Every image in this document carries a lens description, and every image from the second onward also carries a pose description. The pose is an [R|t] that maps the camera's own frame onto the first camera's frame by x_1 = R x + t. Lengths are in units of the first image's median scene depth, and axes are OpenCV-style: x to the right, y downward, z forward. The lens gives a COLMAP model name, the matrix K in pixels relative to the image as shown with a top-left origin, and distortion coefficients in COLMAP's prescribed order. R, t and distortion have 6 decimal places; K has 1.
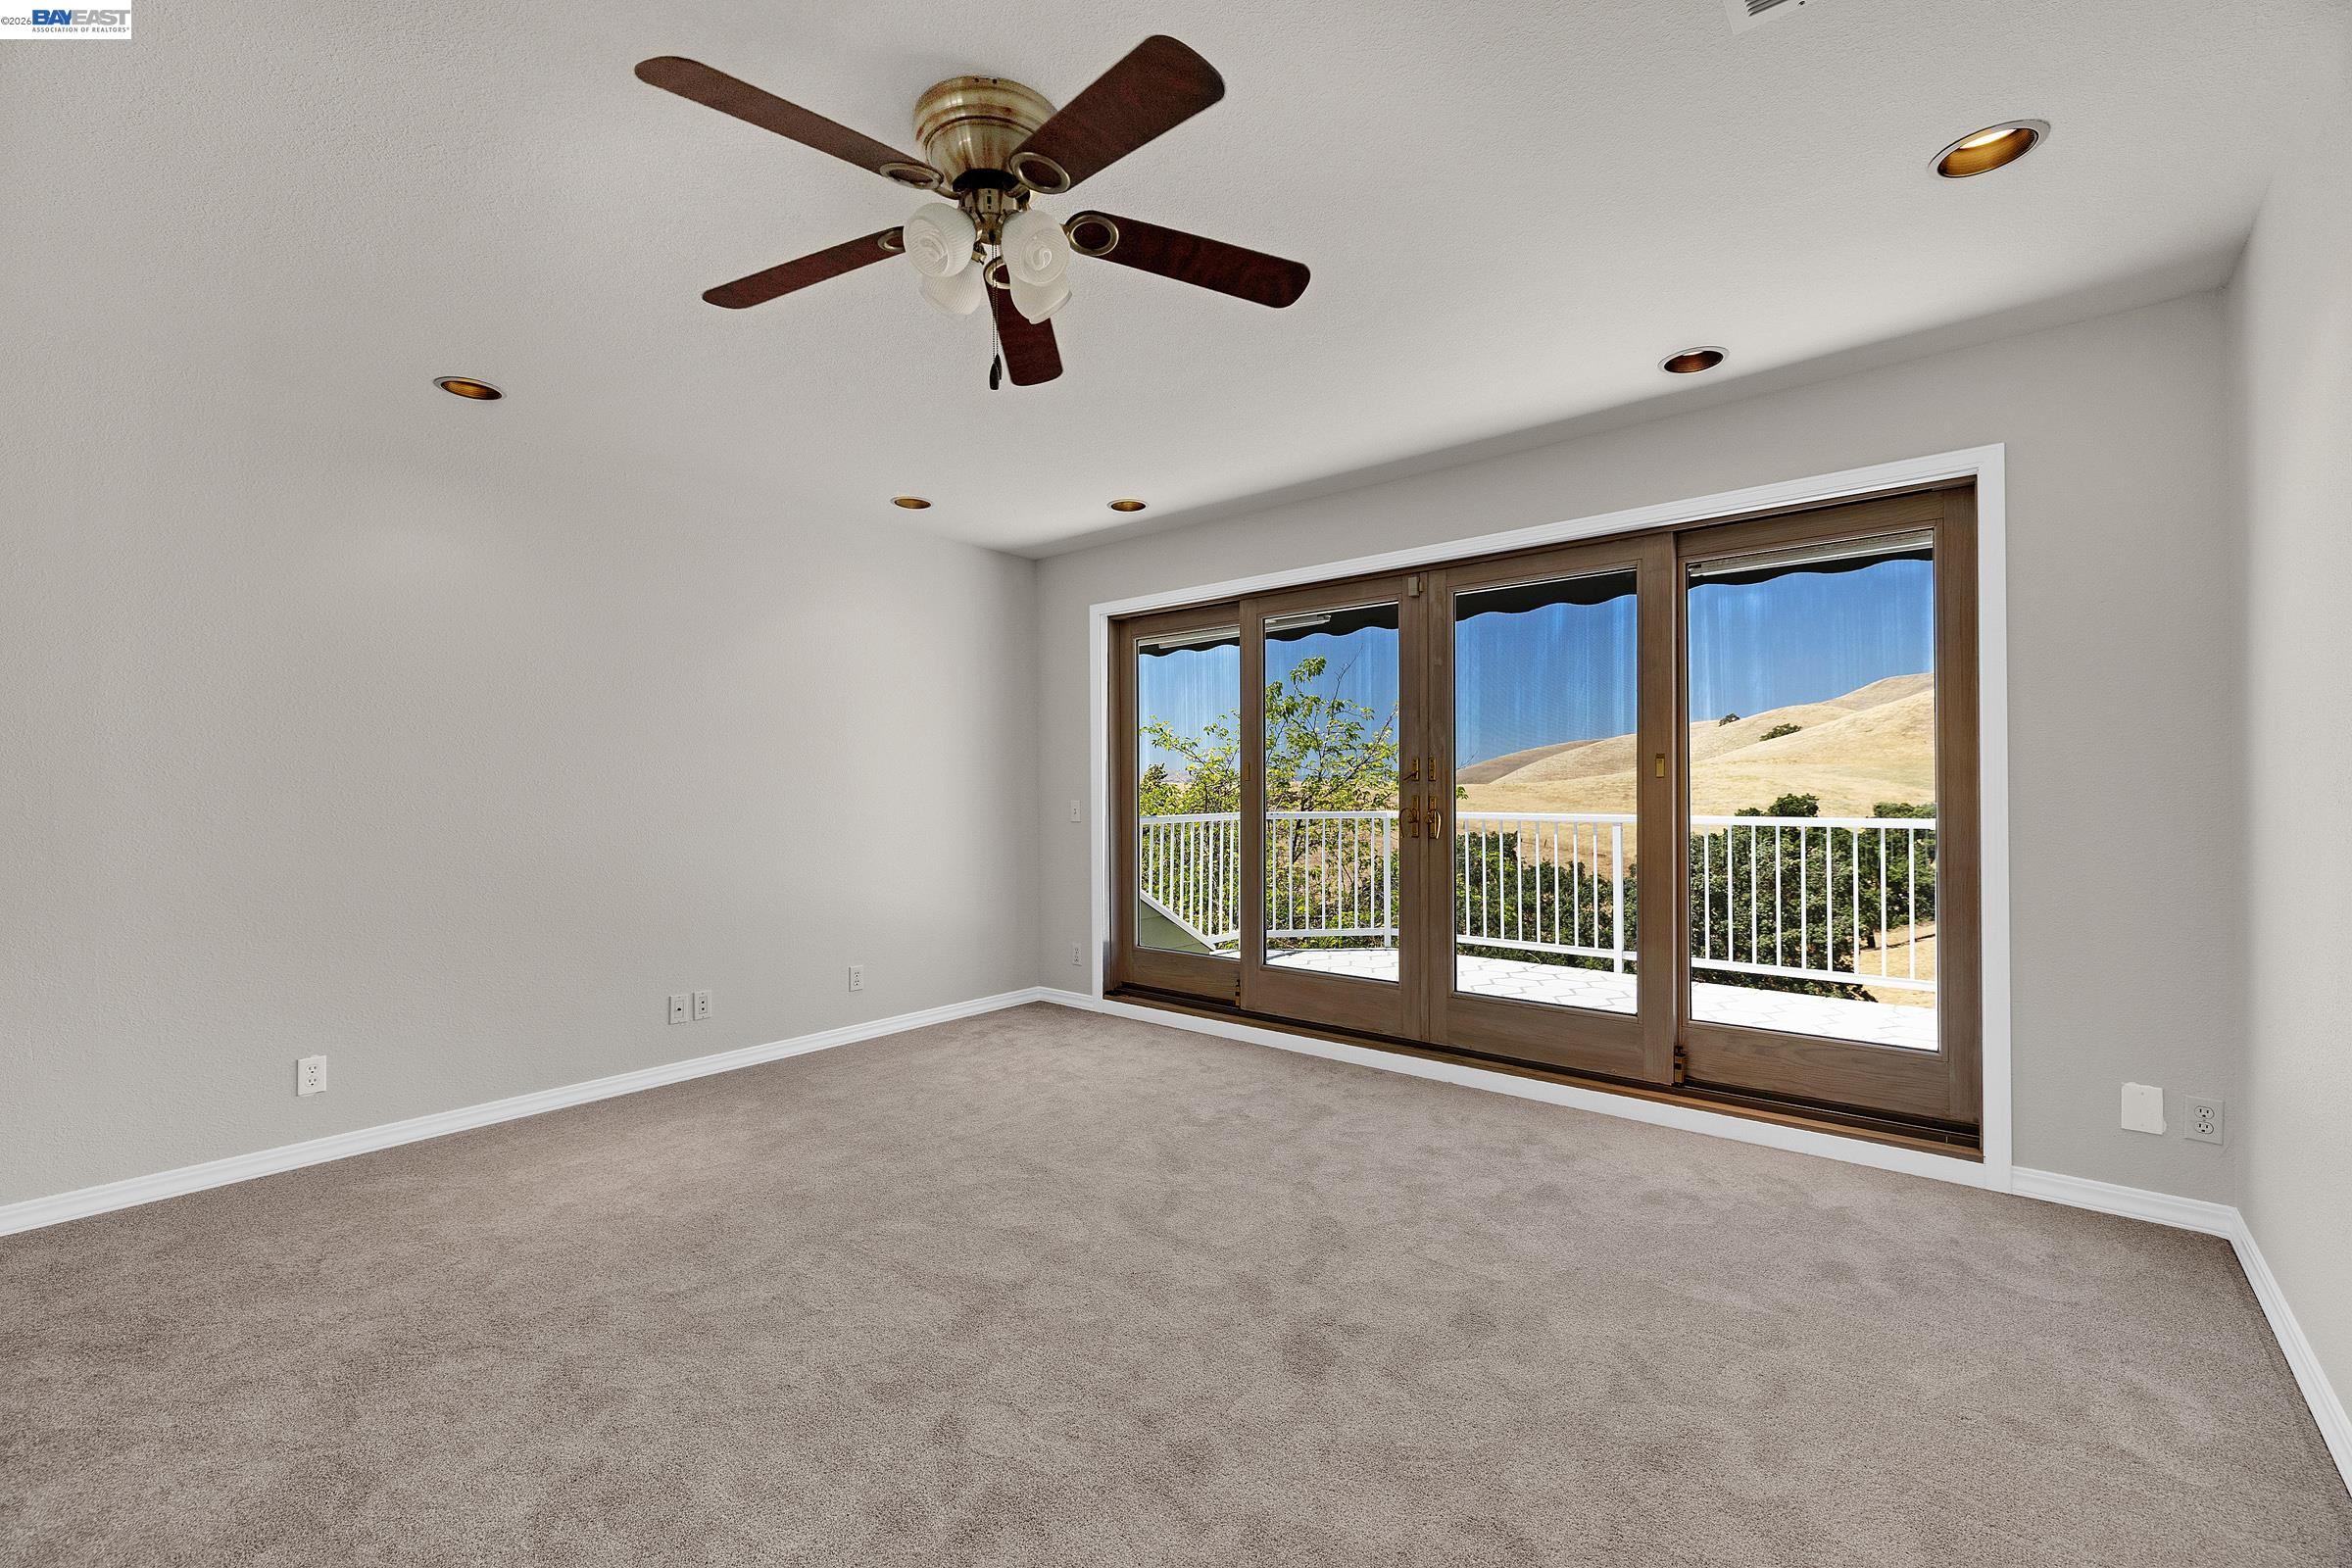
lens RADIAL K [[992.6, 0, 1172.4], [0, 992.6, 779.5], [0, 0, 1]] dist [0.003532, 0.000609]
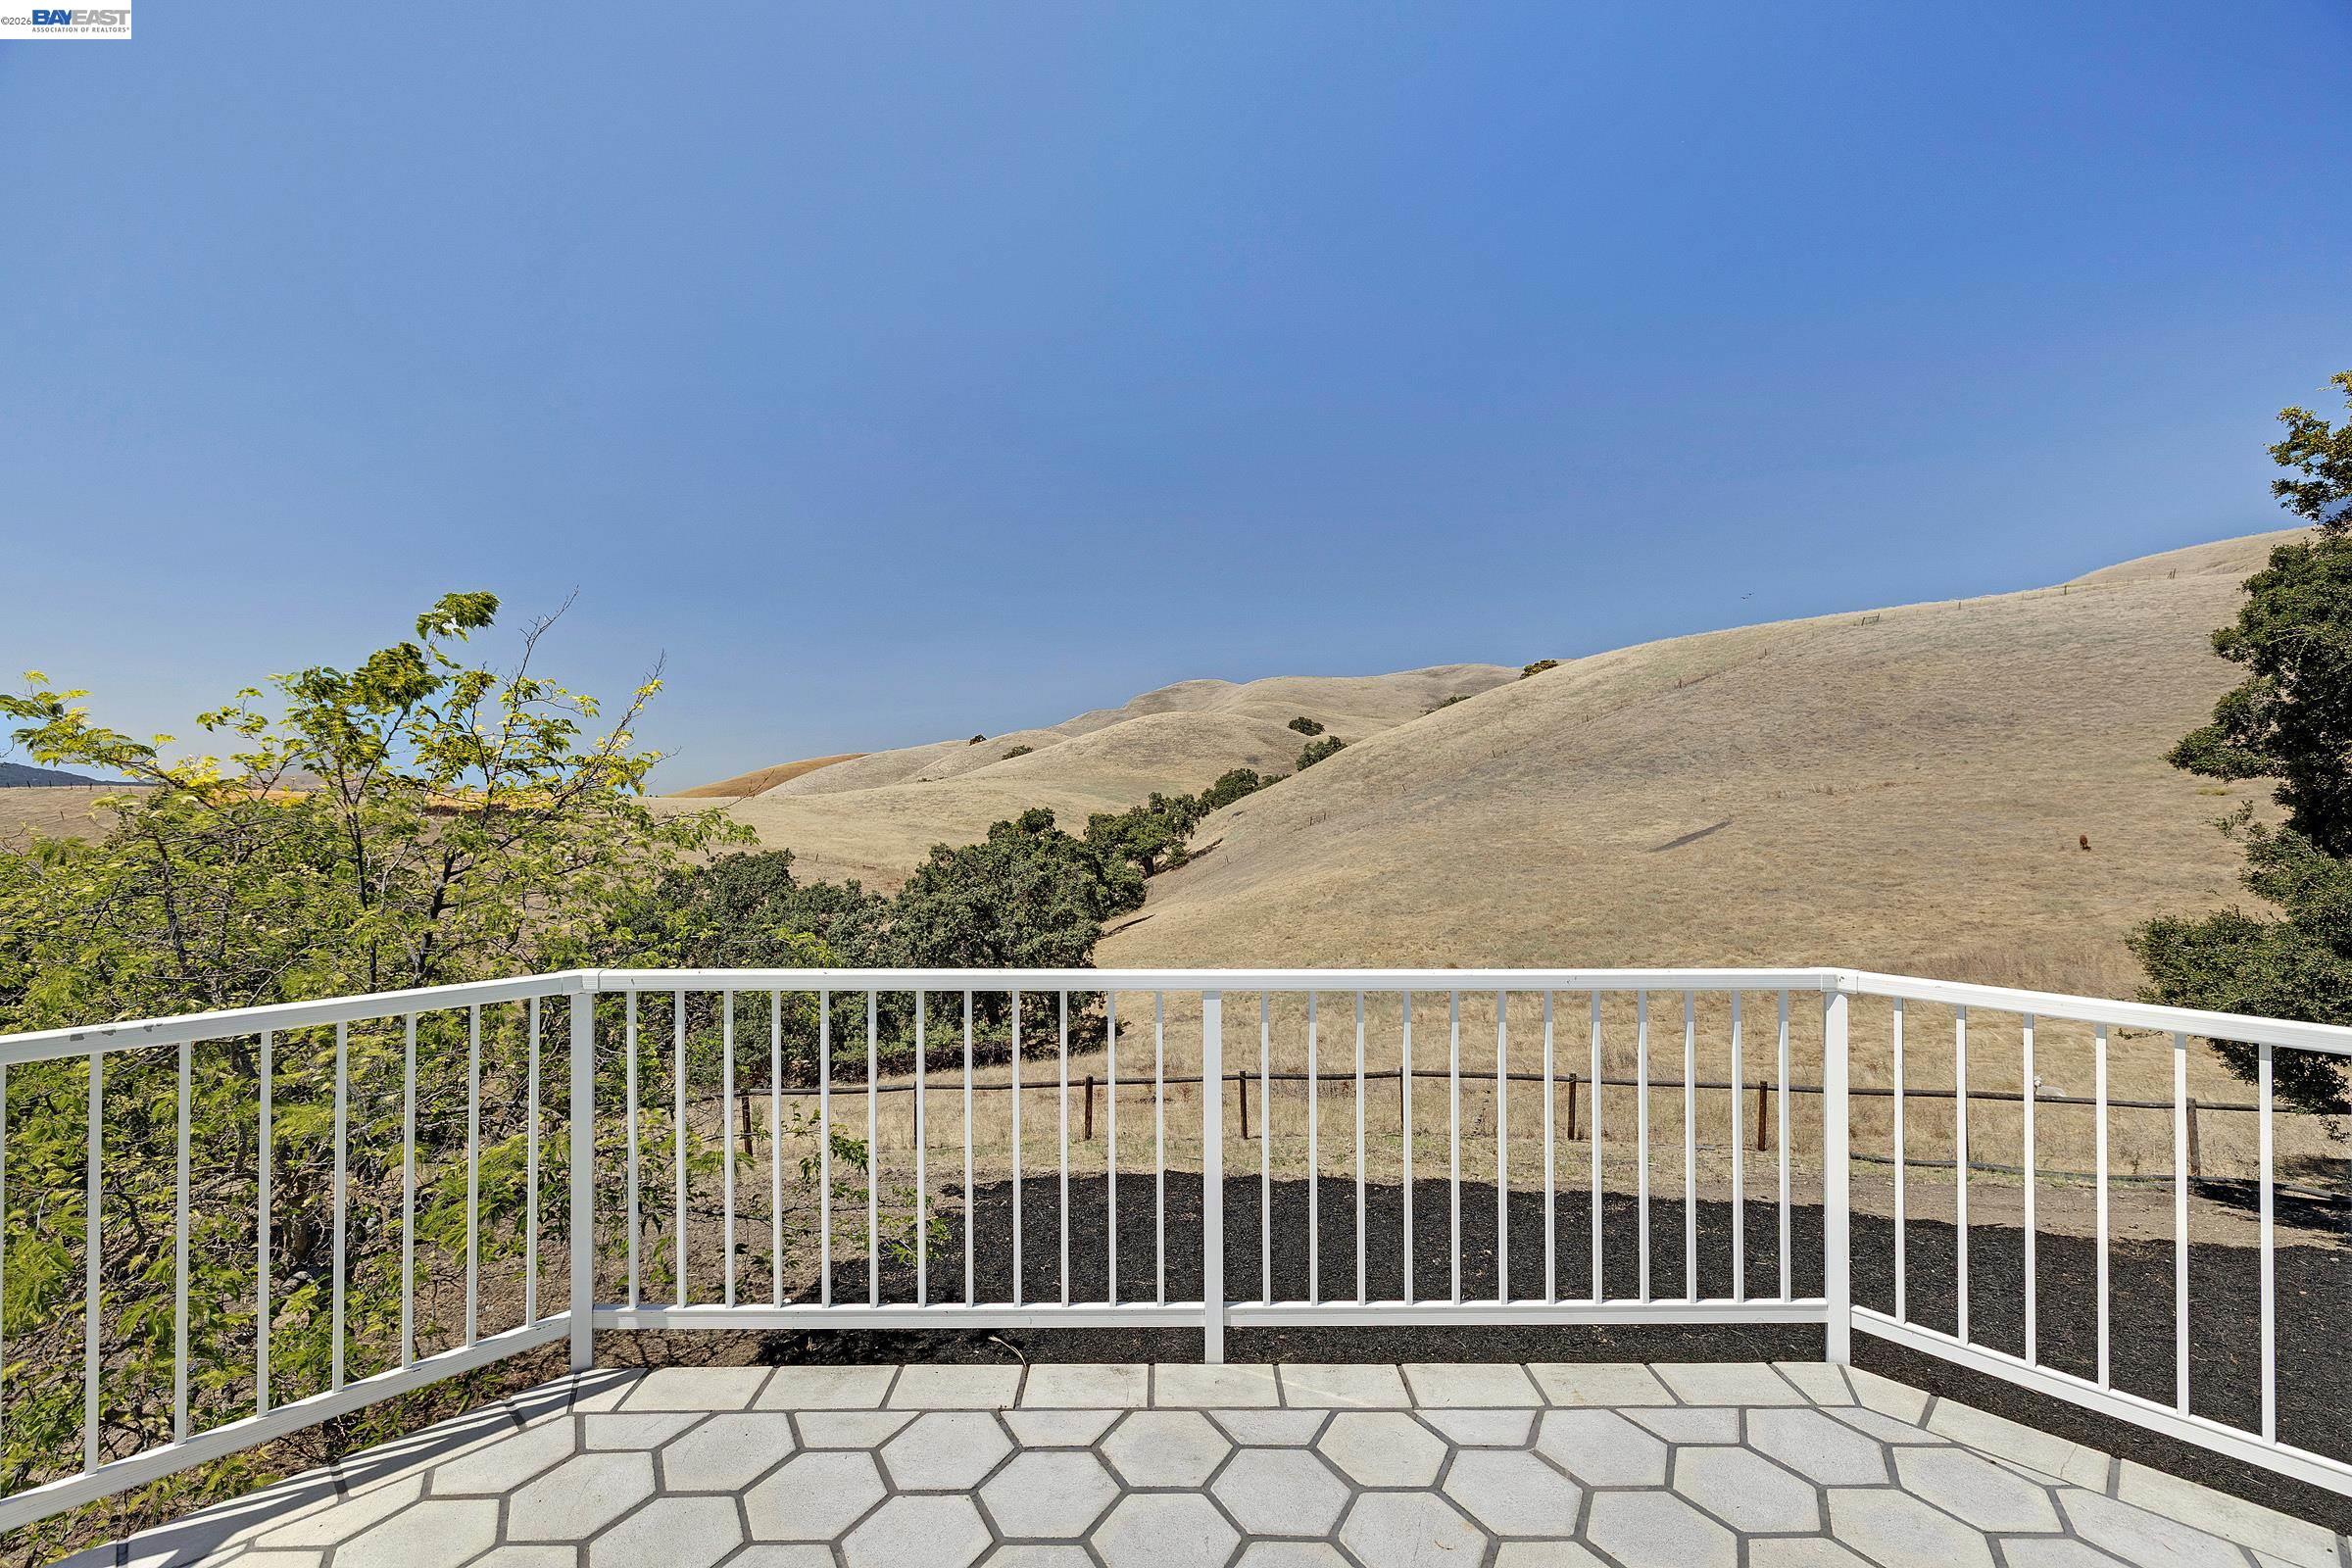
lens RADIAL K [[992.6, 0, 1174.9], [0, 992.6, 785.3], [0, 0, 1]] dist [0.003532, 0.000609]
pose [[0.760510, 0.009655, 0.649254, 0.118013], [-0.005115, 0.999948, -0.008878, -0.023209], [-0.649306, 0.003430, 0.760519, 0.479759]]
